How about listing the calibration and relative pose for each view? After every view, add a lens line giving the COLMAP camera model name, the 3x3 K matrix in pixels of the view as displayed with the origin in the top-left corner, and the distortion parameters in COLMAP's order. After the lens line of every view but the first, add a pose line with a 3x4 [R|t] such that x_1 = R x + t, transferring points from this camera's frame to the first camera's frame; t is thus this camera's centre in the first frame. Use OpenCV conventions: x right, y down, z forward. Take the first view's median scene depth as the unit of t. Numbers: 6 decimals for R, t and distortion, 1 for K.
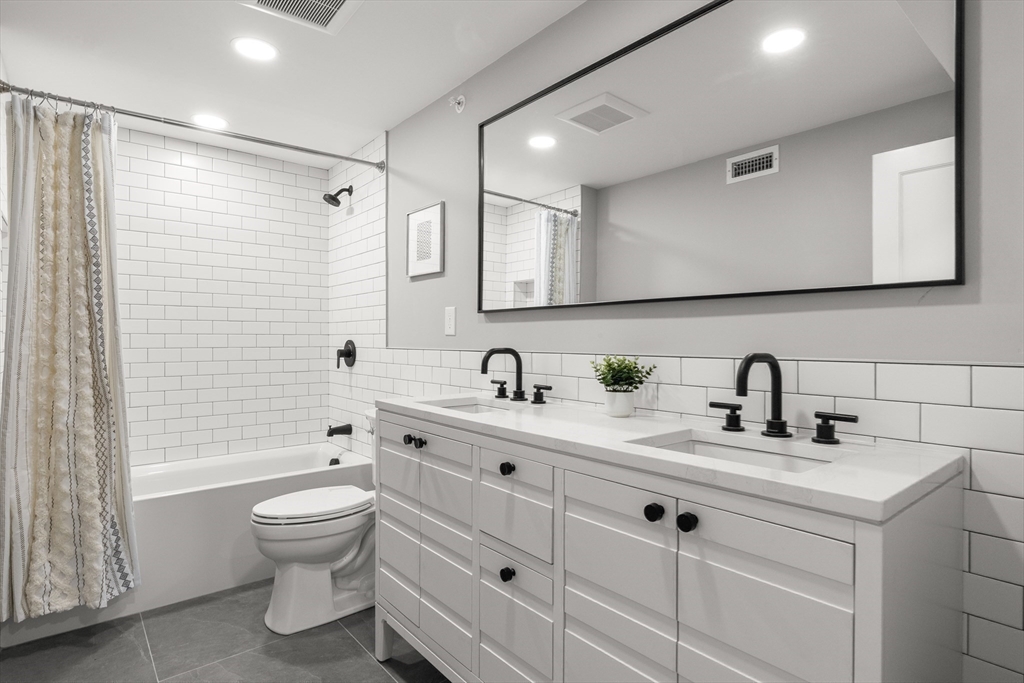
lens RADIAL K [[535.8, 0, 510.3], [0, 535.8, 343.2], [0, 0, 1]] dist [-0.000745, -0.001527]
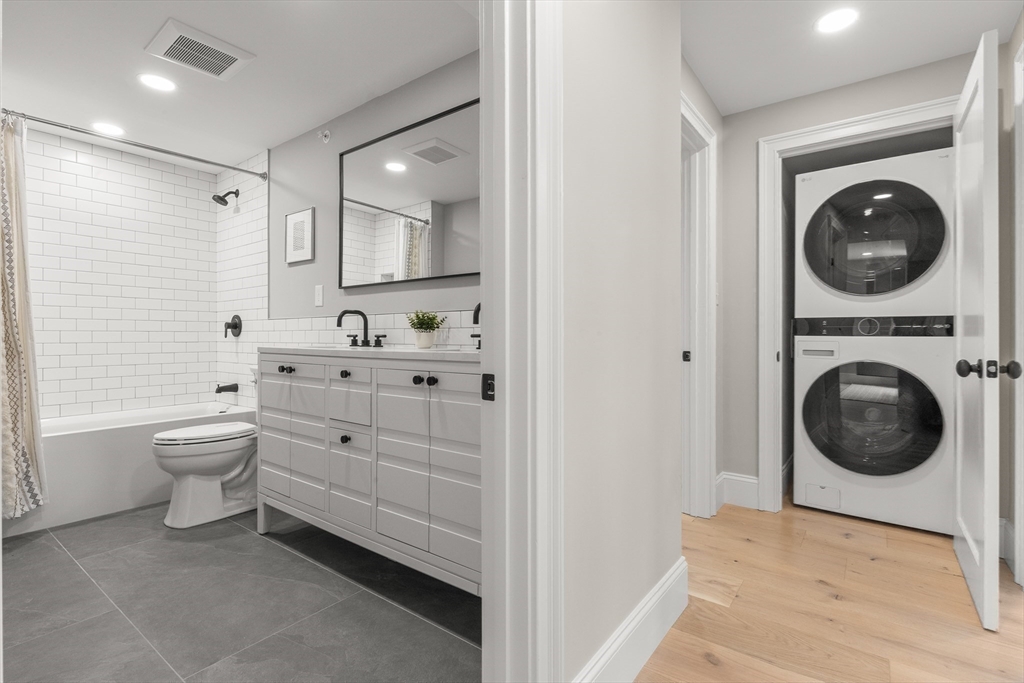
lens RADIAL K [[481.4, 0, 517.3], [0, 481.4, 337.7], [0, 0, 1]] dist [-0.008662, 0.001526]
pose [[0.970961, -0.001957, 0.239228, 0.093143], [0.003510, 0.999975, -0.006067, 0.082306], [-0.239210, 0.006730, 0.970944, -0.329627]]
